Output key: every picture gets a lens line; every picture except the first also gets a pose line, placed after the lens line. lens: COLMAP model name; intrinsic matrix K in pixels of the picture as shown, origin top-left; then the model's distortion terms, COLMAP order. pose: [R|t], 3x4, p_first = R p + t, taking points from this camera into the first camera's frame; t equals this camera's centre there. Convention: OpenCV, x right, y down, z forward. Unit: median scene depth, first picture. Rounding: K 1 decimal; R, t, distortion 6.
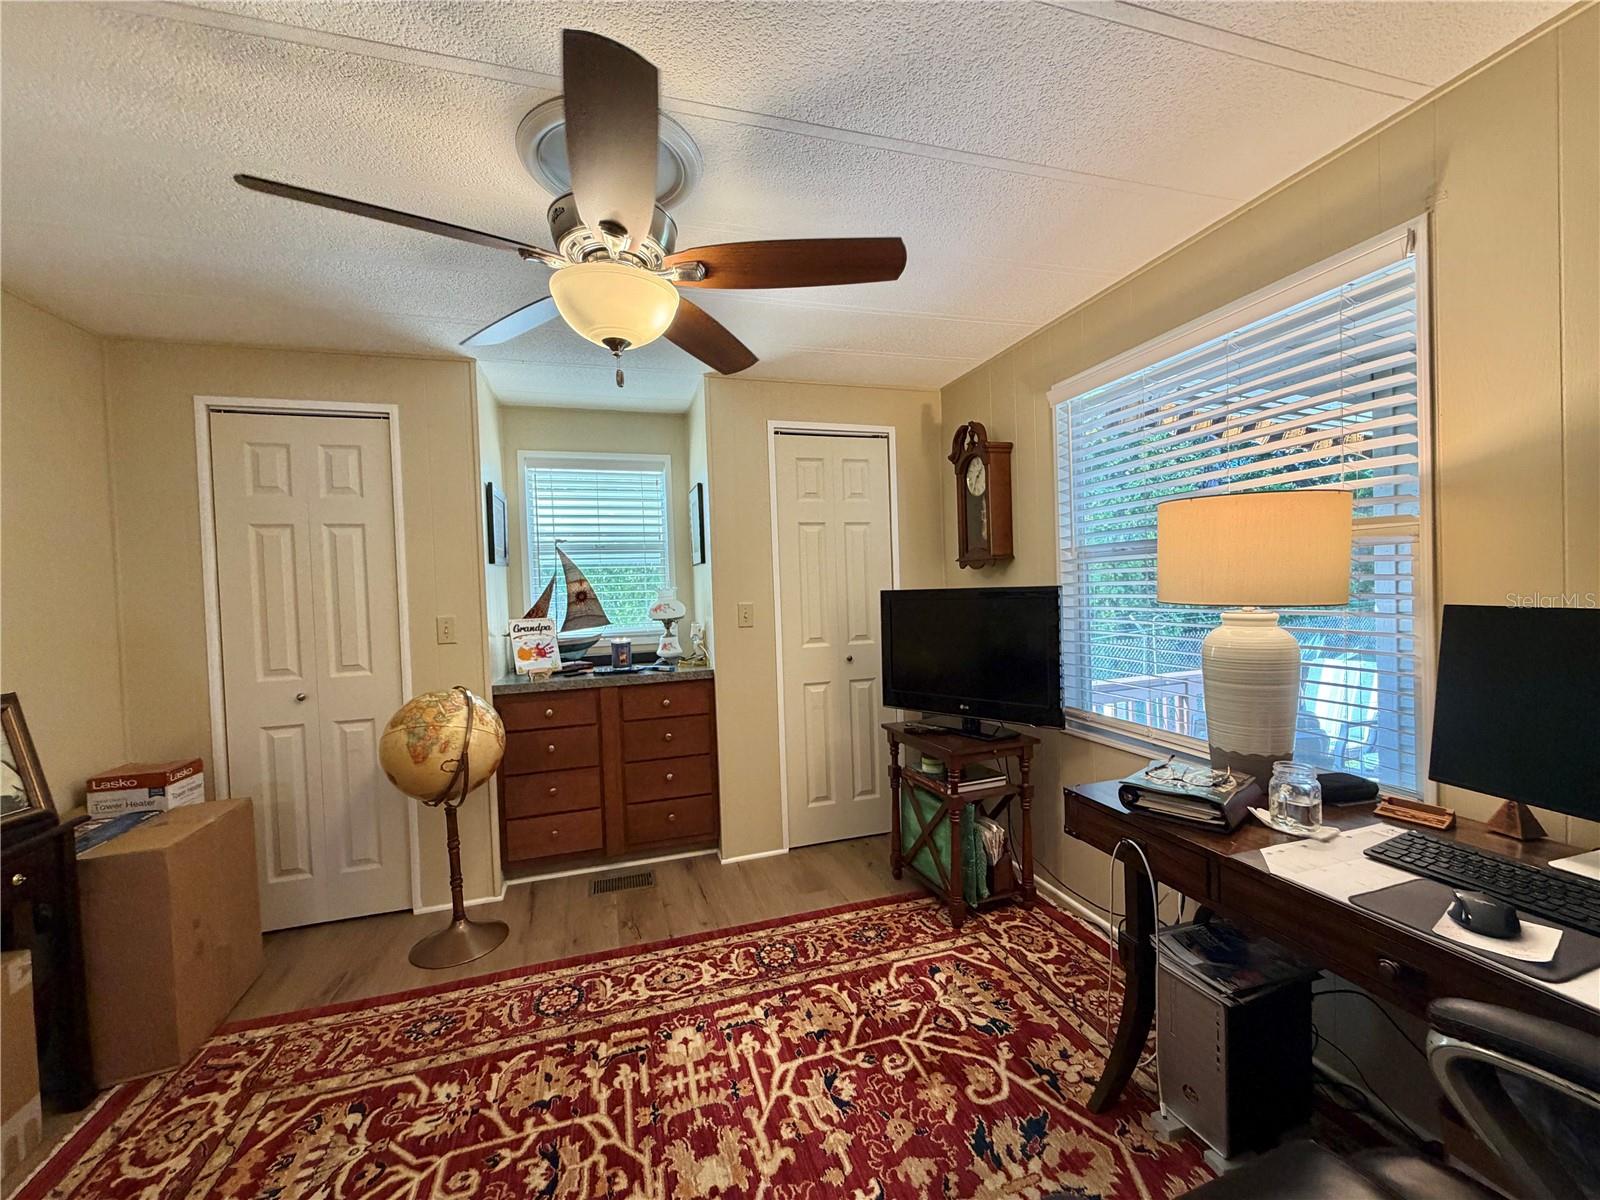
lens RADIAL K [[638.0, 0, 797.9], [0, 638.0, 601.0], [0, 0, 1]] dist [0.000026, -0.000144]
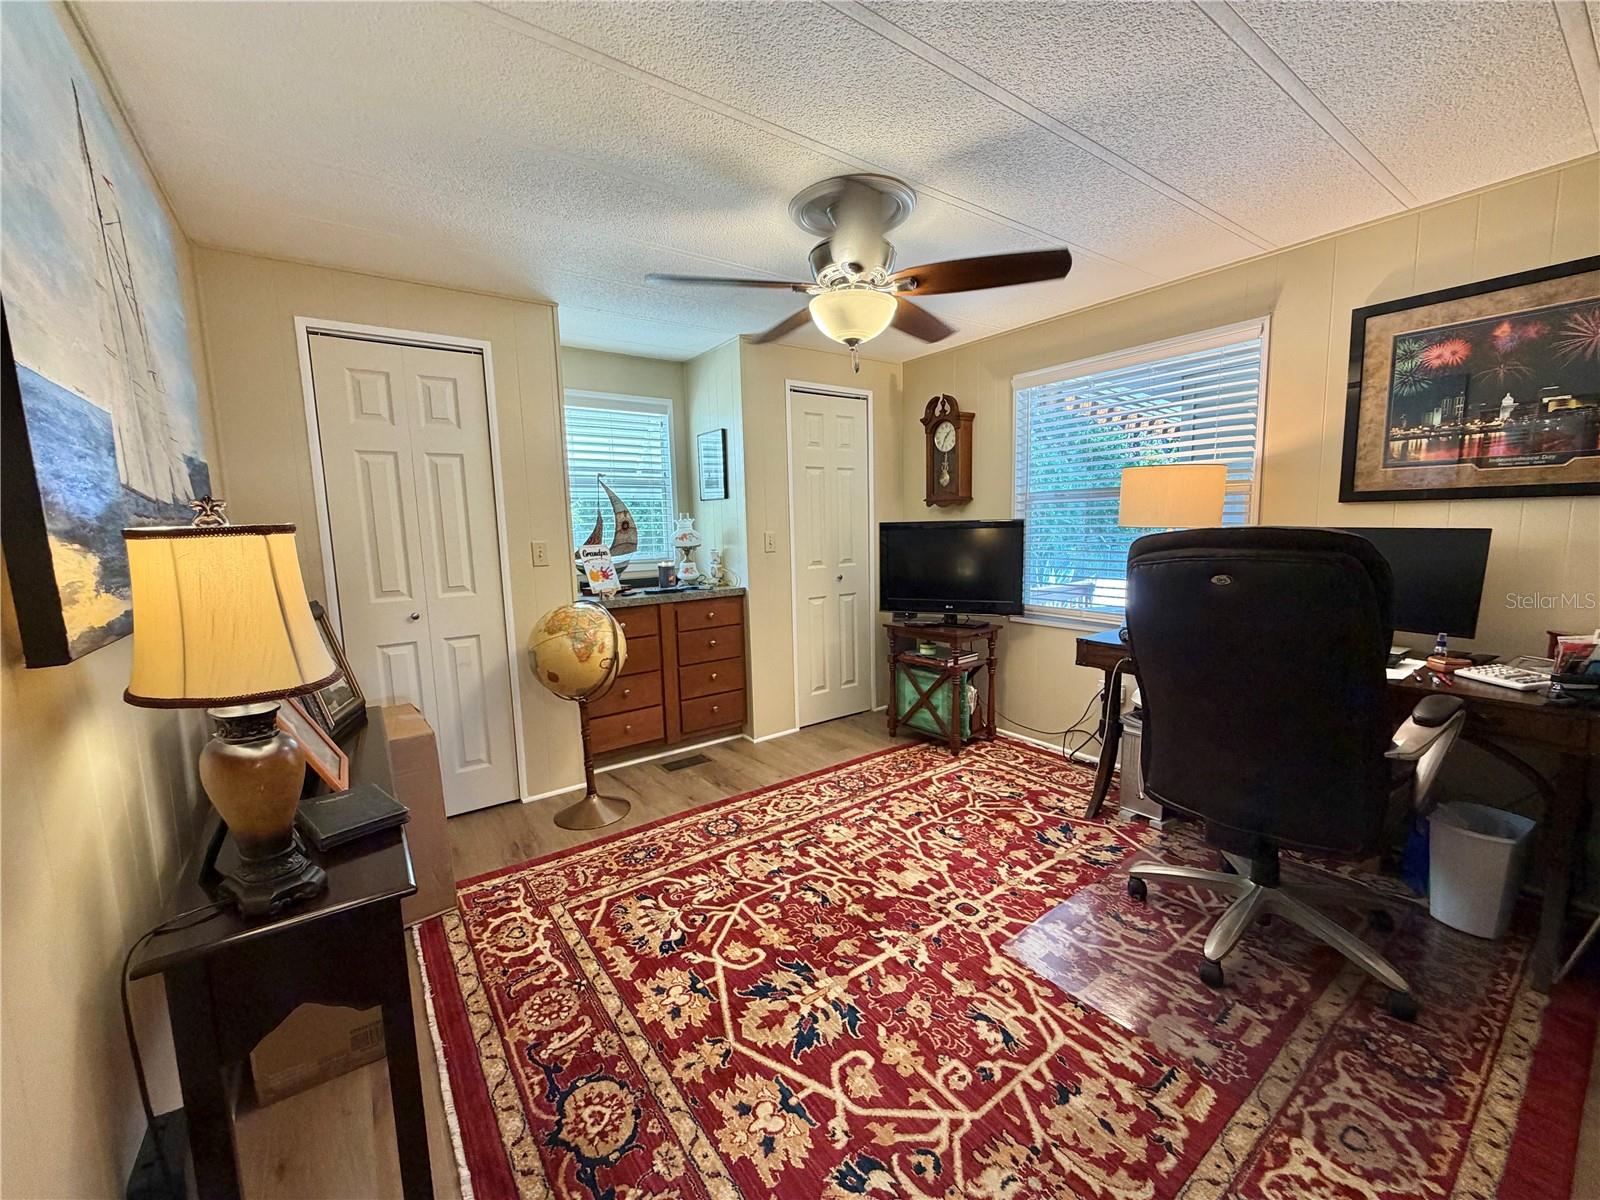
lens RADIAL K [[638.0, 0, 798.4], [0, 638.0, 601.7], [0, 0, 1]] dist [0.000026, -0.000144]
pose [[0.948231, -0.029543, 0.316203, -0.622576], [0.000201, 0.995720, 0.092426, 0.033443], [-0.317580, -0.087577, 0.944178, -0.262808]]
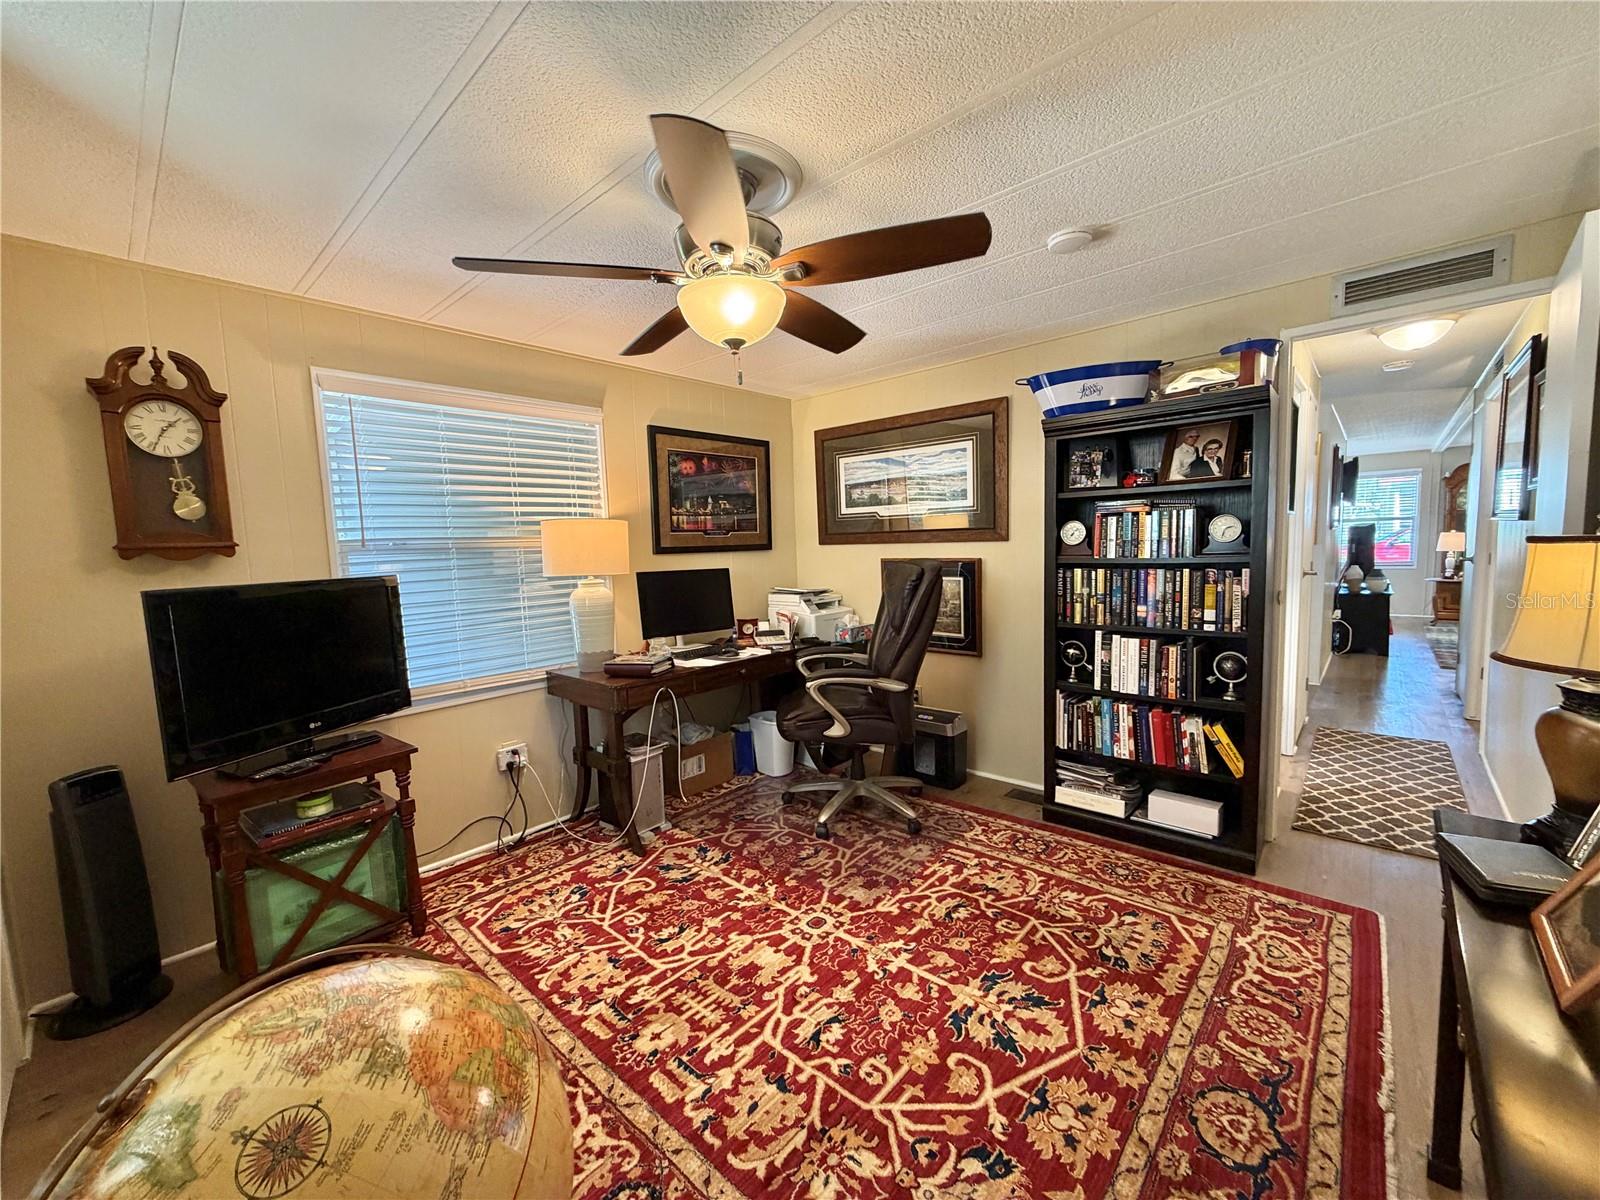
lens RADIAL K [[638.0, 0, 797.9], [0, 638.0, 600.3], [0, 0, 1]] dist [0.000026, -0.000144]
pose [[-0.507436, -0.023416, 0.861371, -0.968344], [0.072614, 0.994913, 0.069823, -0.008465], [-0.858624, 0.097979, -0.503155, 1.096441]]
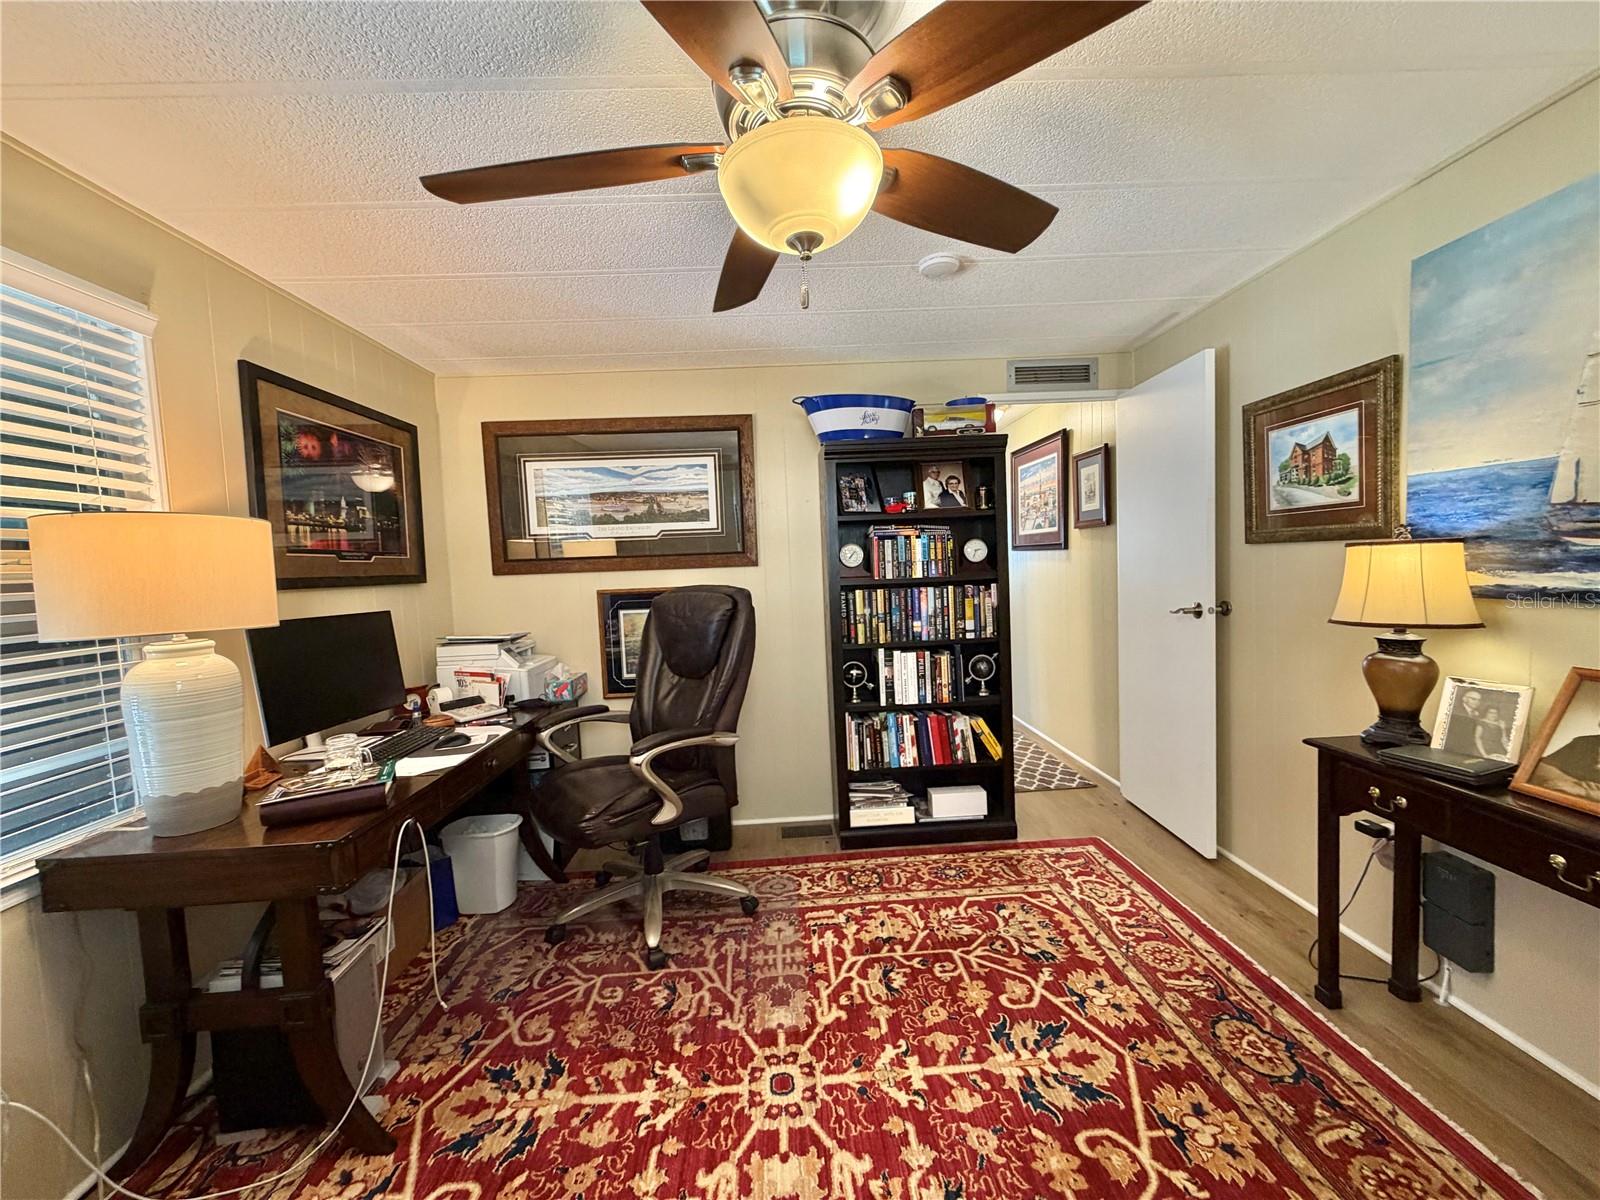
lens RADIAL K [[638.0, 0, 798.8], [0, 638.0, 601.2], [0, 0, 1]] dist [0.000026, -0.000144]
pose [[-0.962592, 0.063671, 0.263368, -0.321094], [0.085559, 0.993693, 0.072481, -0.025192], [-0.257092, 0.092303, -0.961969, 1.267450]]
